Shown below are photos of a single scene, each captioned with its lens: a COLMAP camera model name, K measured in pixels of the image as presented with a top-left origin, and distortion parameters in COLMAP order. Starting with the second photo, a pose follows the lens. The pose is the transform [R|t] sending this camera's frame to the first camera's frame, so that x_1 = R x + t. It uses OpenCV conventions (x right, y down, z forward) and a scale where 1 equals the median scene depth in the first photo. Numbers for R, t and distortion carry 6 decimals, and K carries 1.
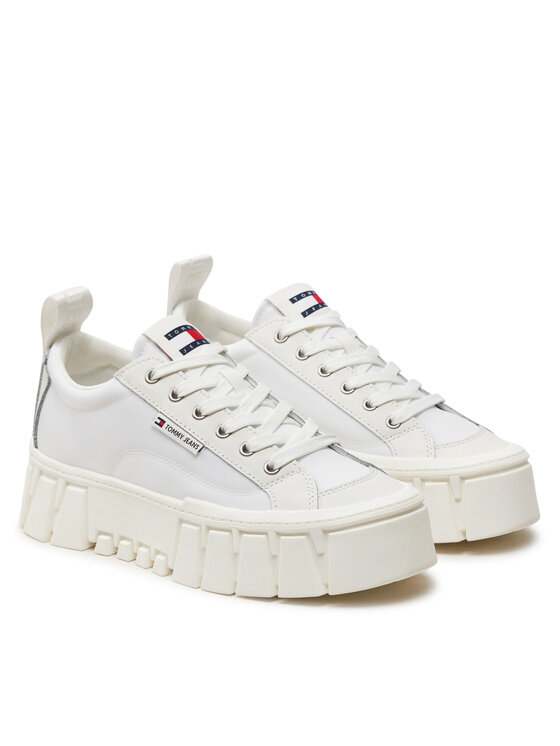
lens RADIAL K [[1836.1, 0, 281.2], [0, 1836.1, 374.6], [0, 0, 1]] dist [-0.087195, 0.000000]
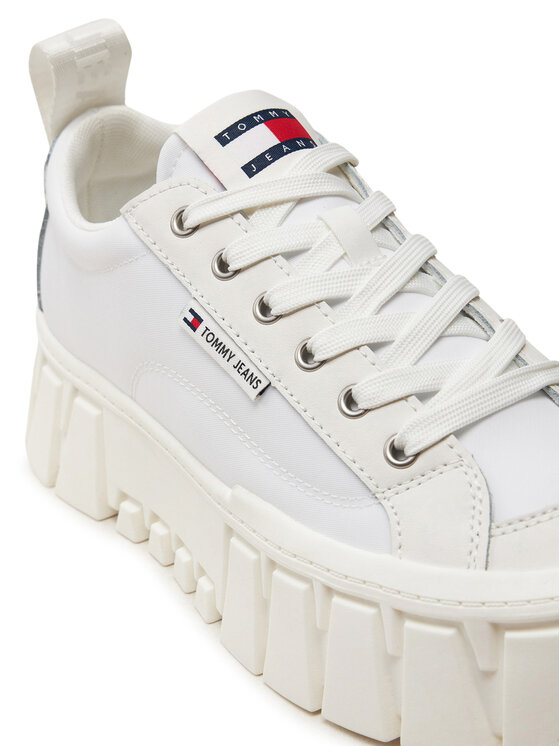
lens RADIAL K [[2143.5, 0, 281.6], [0, 2143.5, 374.9], [0, 0, 1]] dist [-0.455608, 0.000000]
pose [[0.986759, 0.032152, -0.158978, 0.046776], [-0.008377, 0.988950, 0.148011, -0.043425], [0.161980, -0.144719, 0.976124, 0.460218]]
